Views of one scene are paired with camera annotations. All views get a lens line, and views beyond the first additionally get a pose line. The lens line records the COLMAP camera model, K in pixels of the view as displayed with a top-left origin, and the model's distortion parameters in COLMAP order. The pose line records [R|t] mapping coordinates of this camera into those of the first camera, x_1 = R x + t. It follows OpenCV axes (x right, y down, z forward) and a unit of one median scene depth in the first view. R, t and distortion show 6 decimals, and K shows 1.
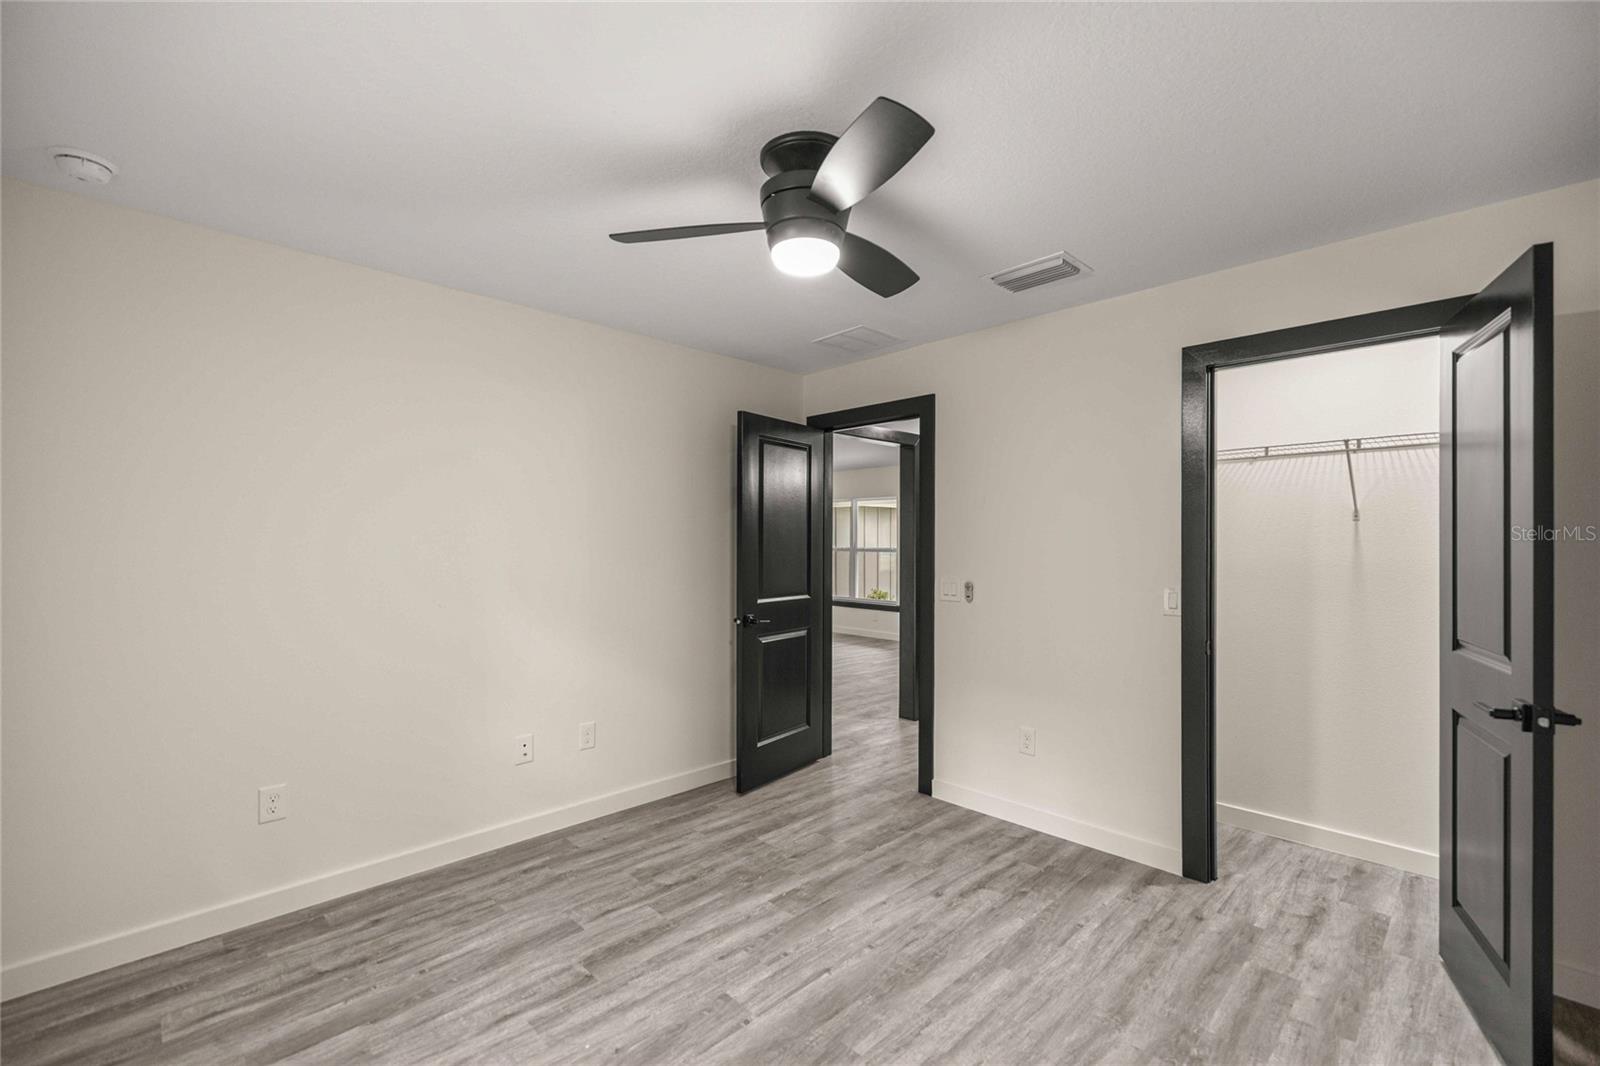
lens RADIAL K [[681.7, 0, 795.5], [0, 681.7, 537.4], [0, 0, 1]] dist [0.001710, 0.000702]
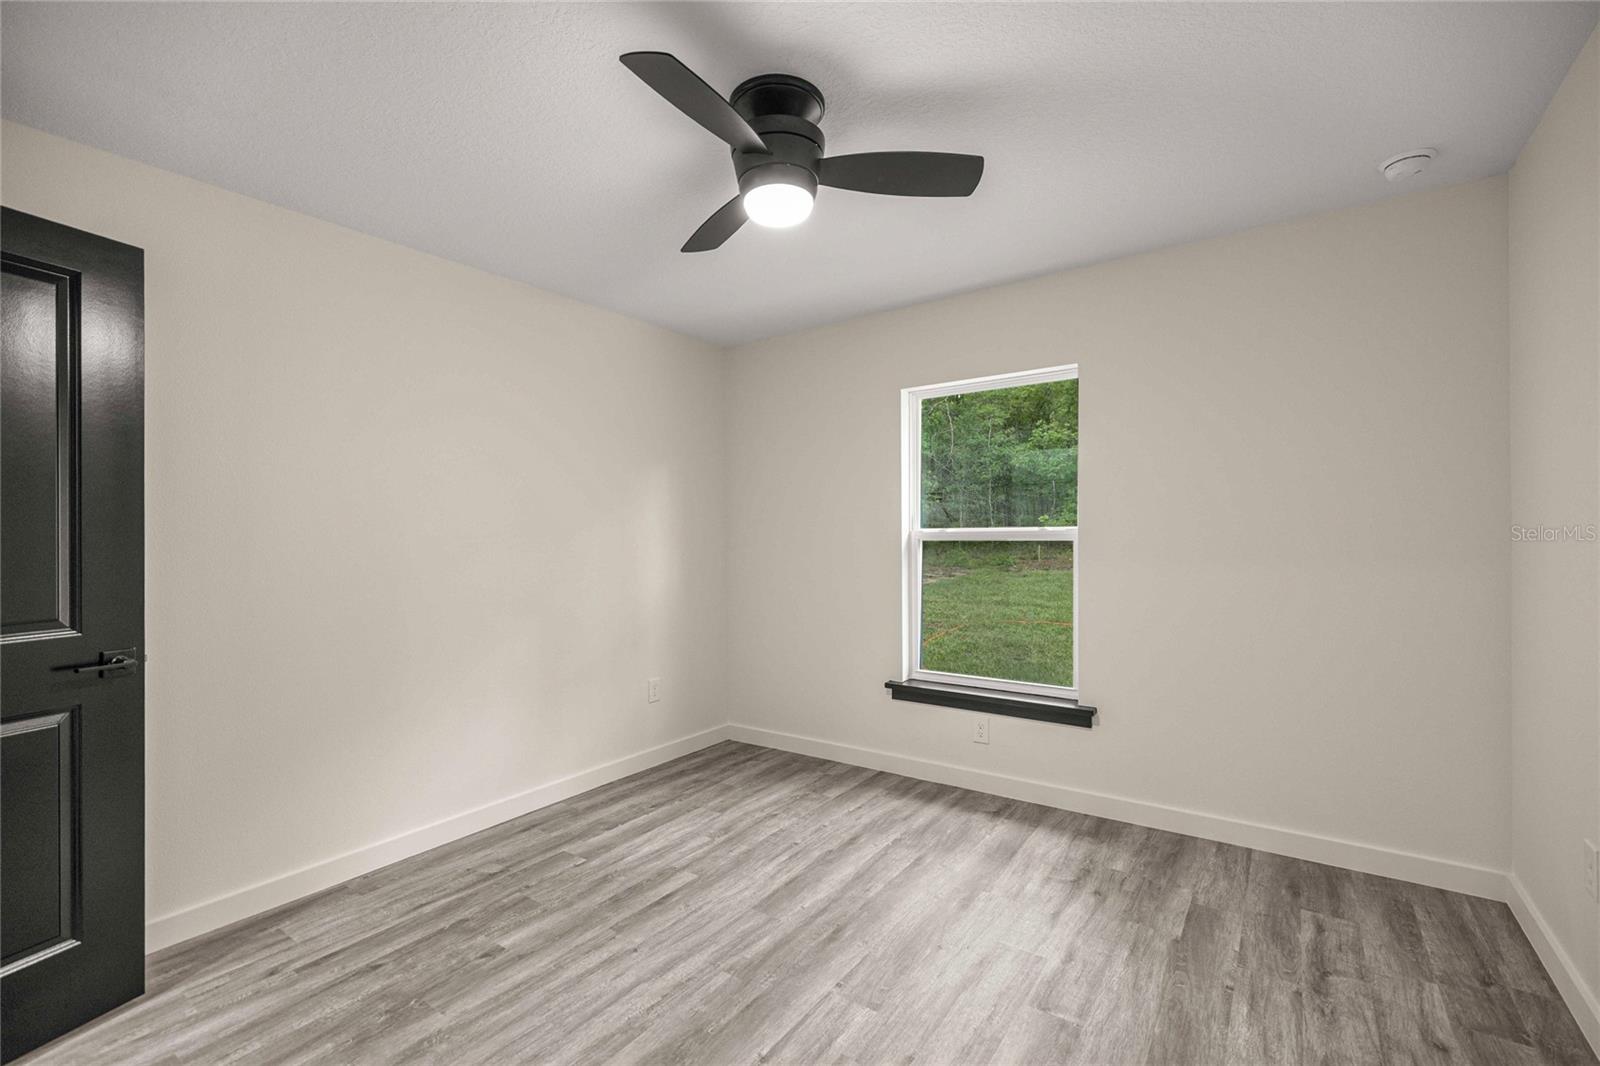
lens RADIAL K [[681.7, 0, 798.5], [0, 681.7, 533.4], [0, 0, 1]] dist [0.001710, 0.000702]
pose [[-0.985040, 0.011222, -0.171959, 0.141362], [0.013596, 0.999828, -0.012634, 0.068748], [0.171787, -0.014783, -0.985023, 1.885859]]
